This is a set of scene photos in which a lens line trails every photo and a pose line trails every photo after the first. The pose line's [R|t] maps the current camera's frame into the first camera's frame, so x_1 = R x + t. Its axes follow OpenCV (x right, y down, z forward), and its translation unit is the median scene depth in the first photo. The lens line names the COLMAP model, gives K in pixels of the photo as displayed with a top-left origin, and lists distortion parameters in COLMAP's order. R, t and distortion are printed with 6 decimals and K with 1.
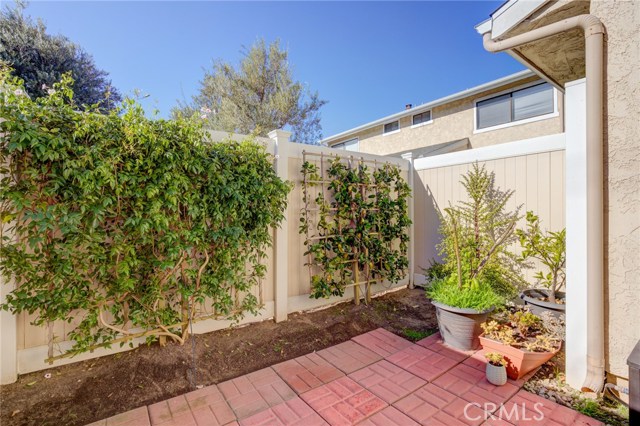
lens RADIAL K [[290.7, 0, 317.5], [0, 290.7, 212.0], [0, 0, 1]] dist [-0.020173, 0.005468]
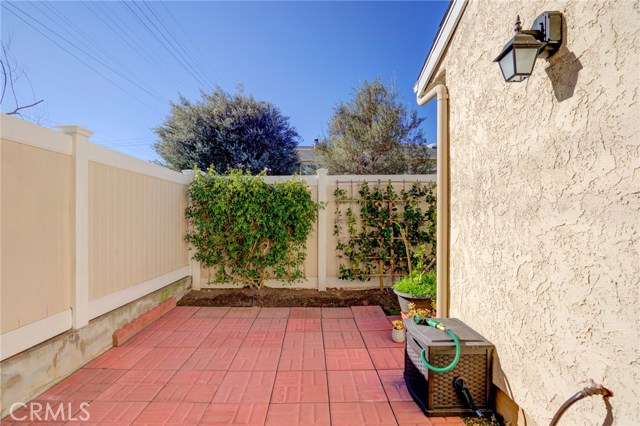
lens RADIAL K [[290.7, 0, 323.6], [0, 290.7, 214.2], [0, 0, 1]] dist [-0.020173, 0.005468]
pose [[0.829495, -0.003418, -0.558504, 0.793528], [0.002361, 0.999994, -0.002613, -0.035293], [0.558510, 0.000849, 0.829497, -0.308182]]
